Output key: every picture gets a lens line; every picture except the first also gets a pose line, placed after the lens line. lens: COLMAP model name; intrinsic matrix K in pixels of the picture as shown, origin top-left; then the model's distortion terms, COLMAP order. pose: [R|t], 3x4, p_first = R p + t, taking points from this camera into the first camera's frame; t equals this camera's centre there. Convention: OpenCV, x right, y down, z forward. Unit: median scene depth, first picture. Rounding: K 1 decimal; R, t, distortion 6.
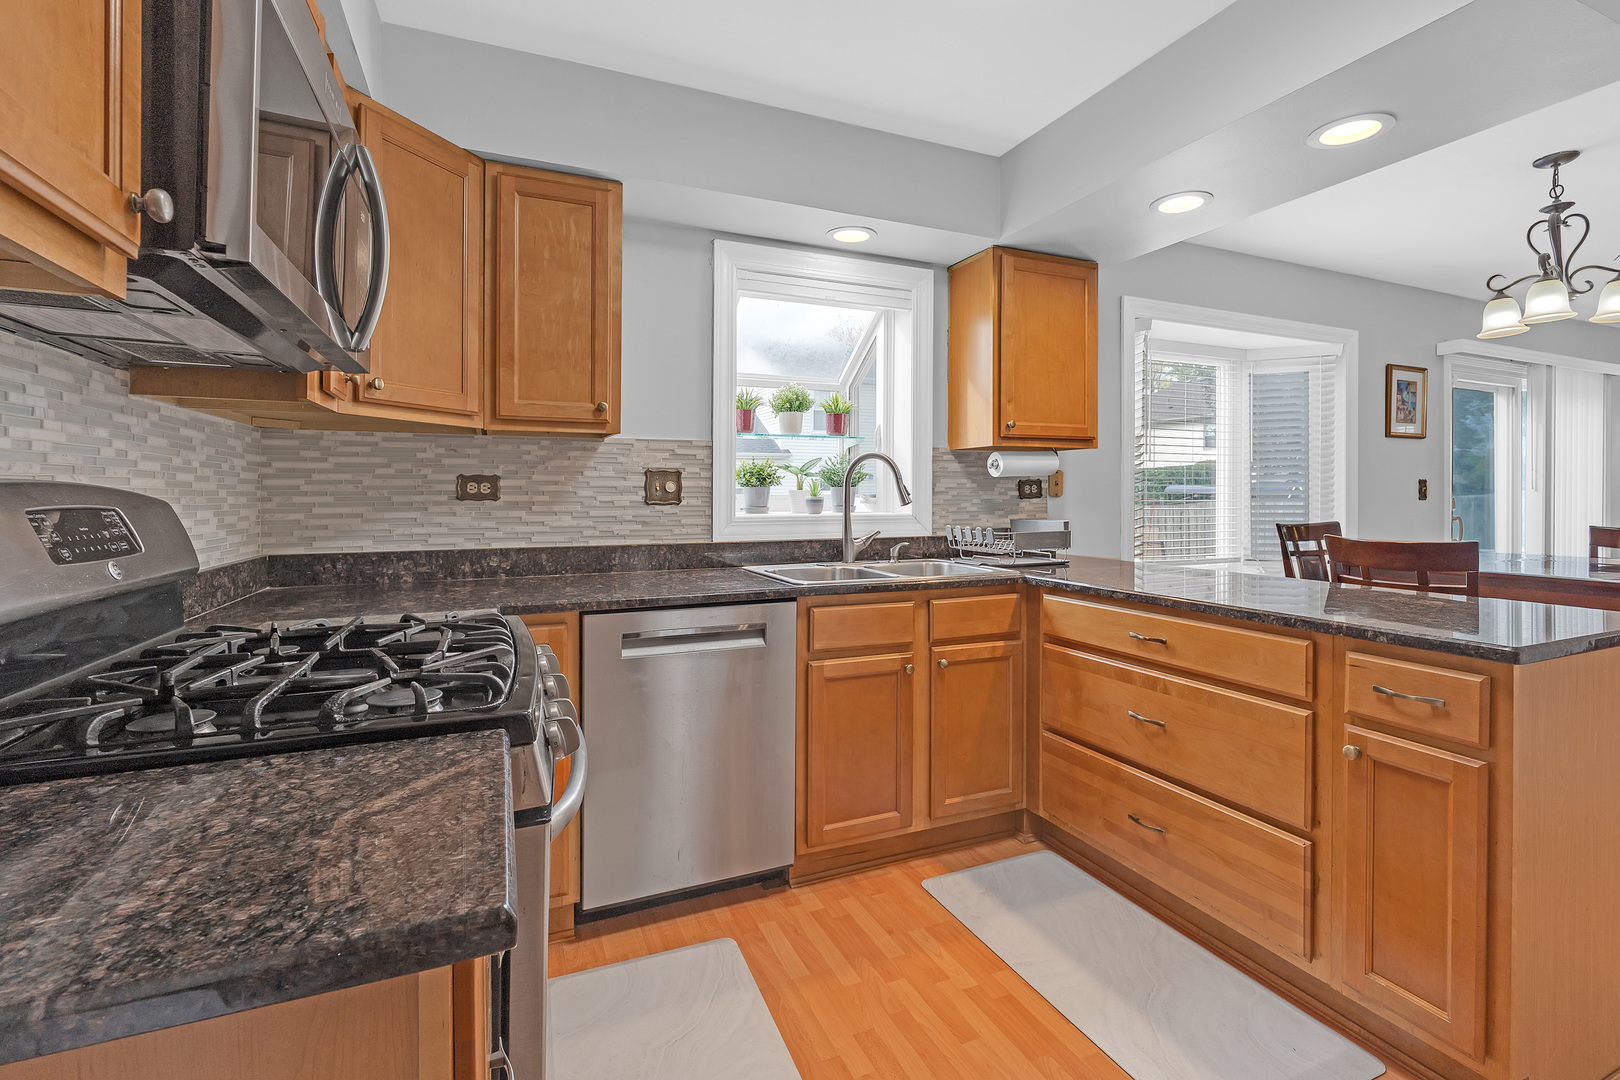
lens RADIAL K [[717.8, 0, 793.9], [0, 717.8, 496.9], [0, 0, 1]] dist [0.000215, 0.000083]
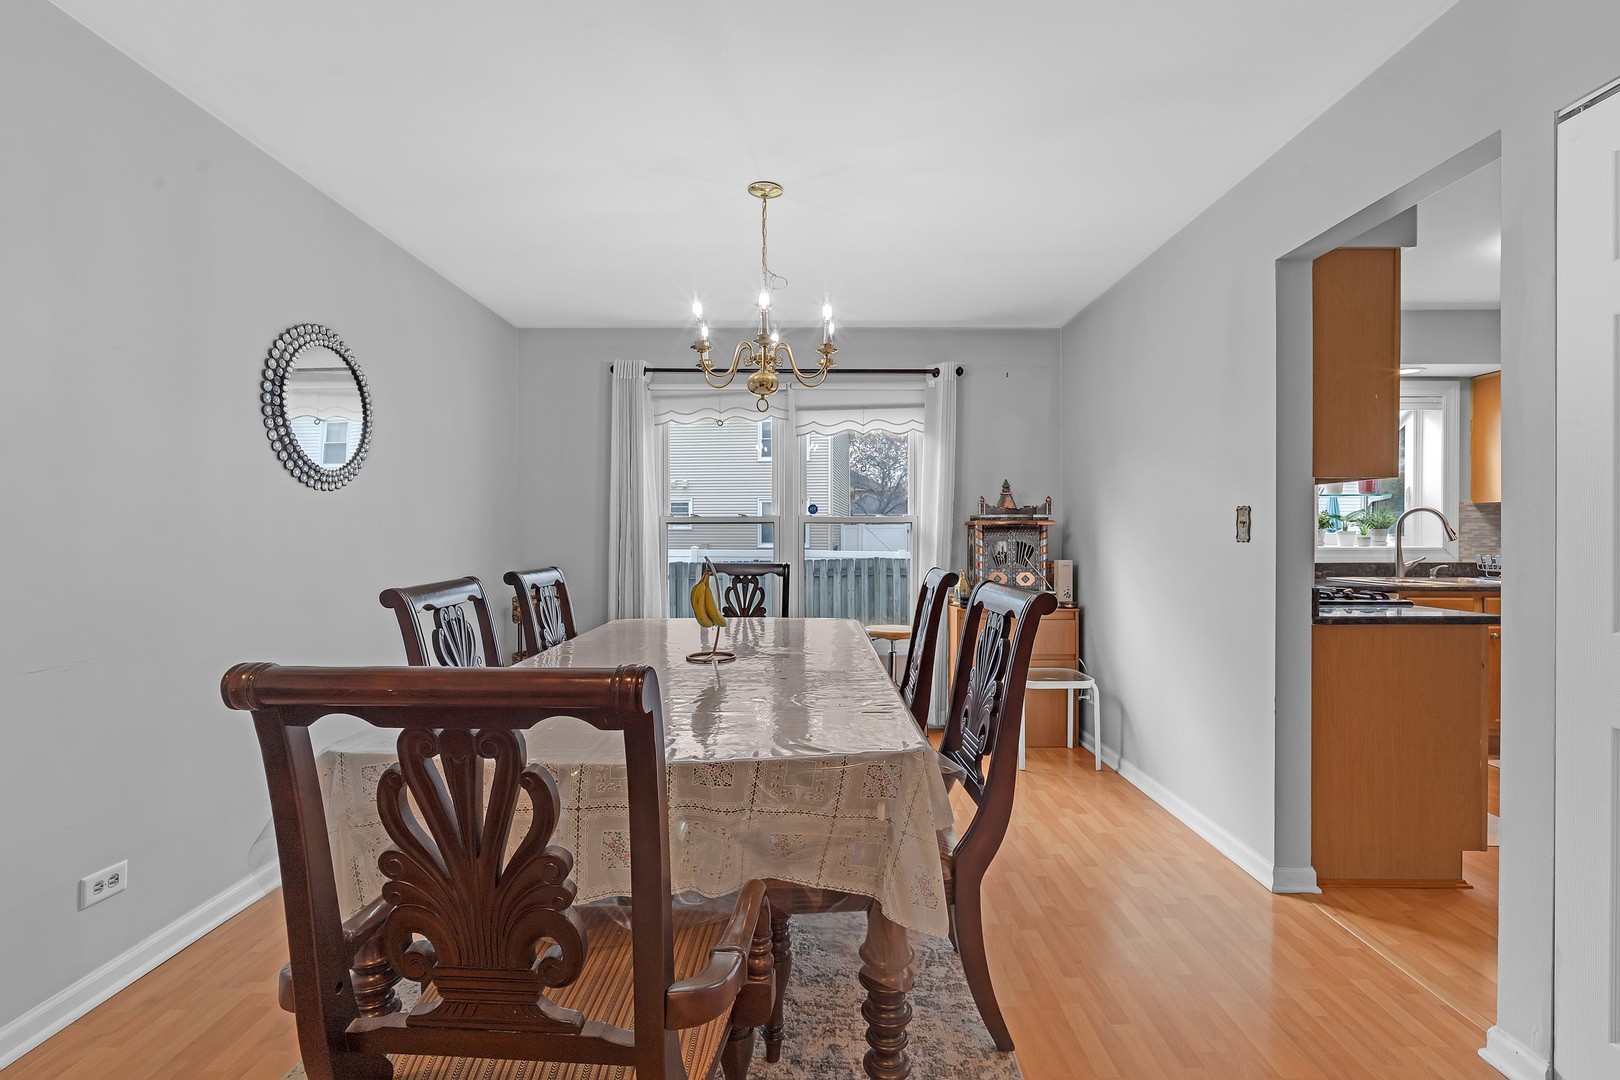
lens RADIAL K [[730.3, 0, 810.0], [0, 730.3, 540.0], [0, 0, 1]] dist [0.000144, 0.000176]
pose [[0.921272, -0.000686, -0.388918, -0.518939], [0.003024, 0.999981, 0.005400, -0.003986], [0.388907, -0.006151, 0.921257, -1.032933]]
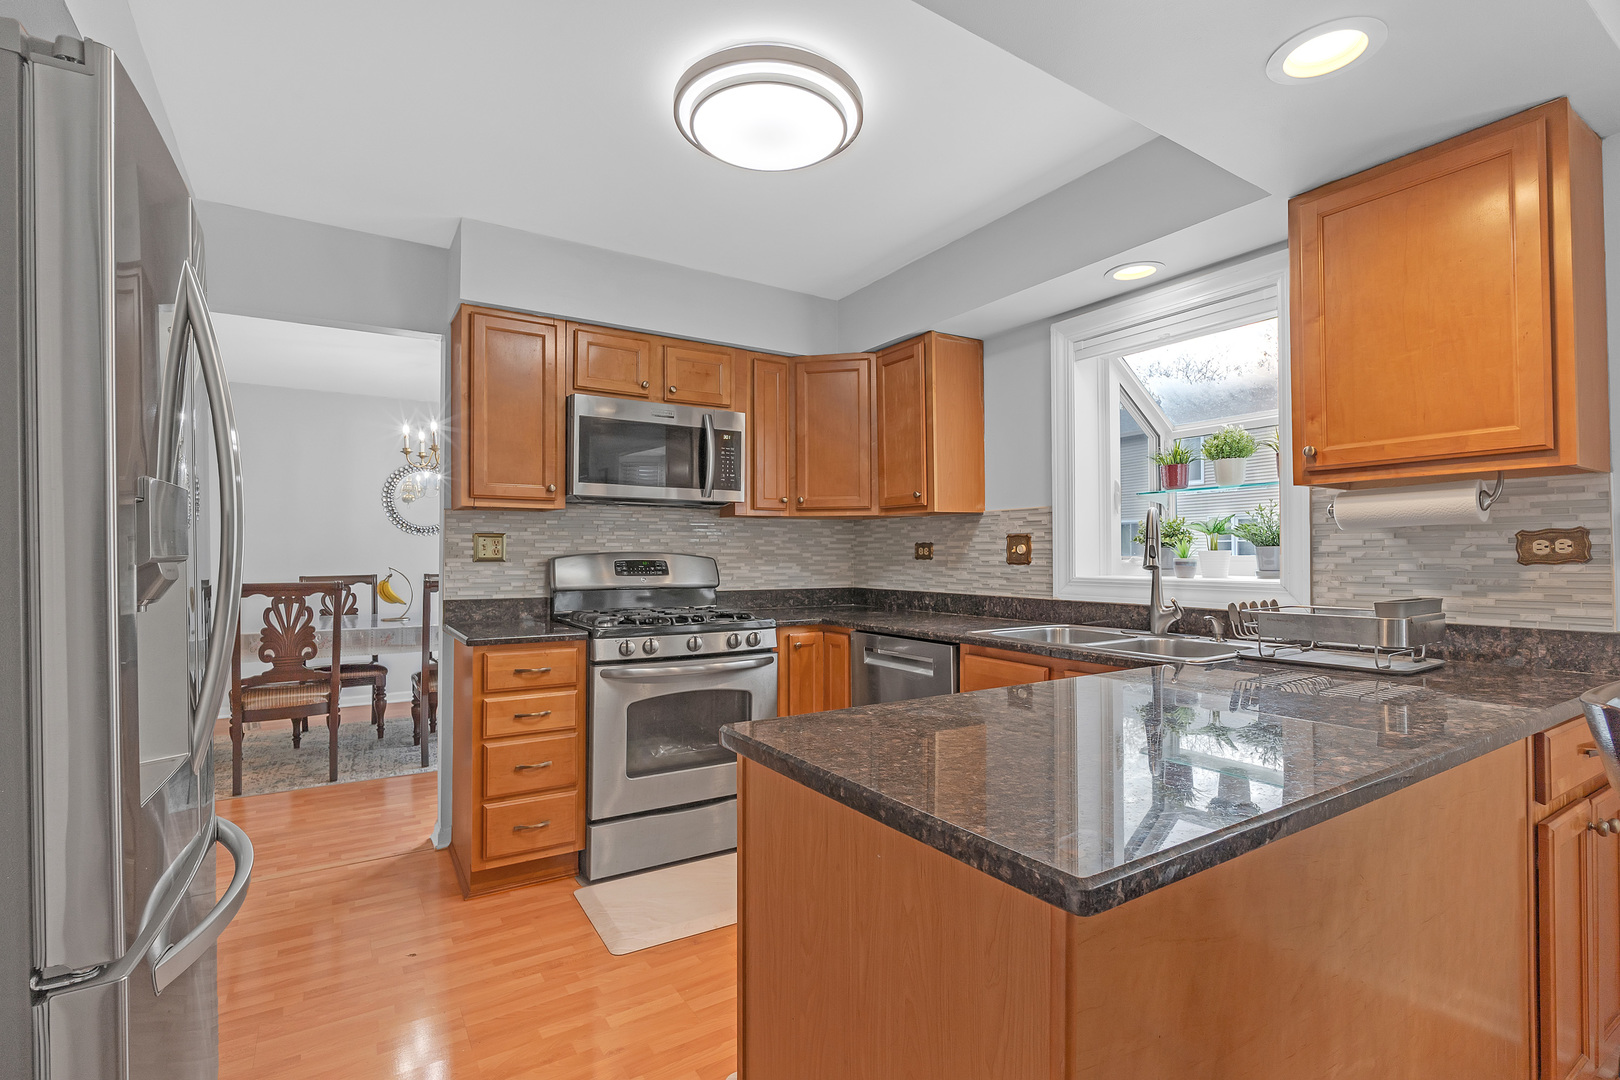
lens RADIAL K [[730.3, 0, 810.0], [0, 730.3, 540.0], [0, 0, 1]] dist [0.000144, 0.000176]
pose [[0.174066, -0.019664, -0.984538, 0.936319], [-0.003751, 0.999780, -0.020632, -0.003026], [0.984727, 0.007284, 0.173954, 0.444392]]
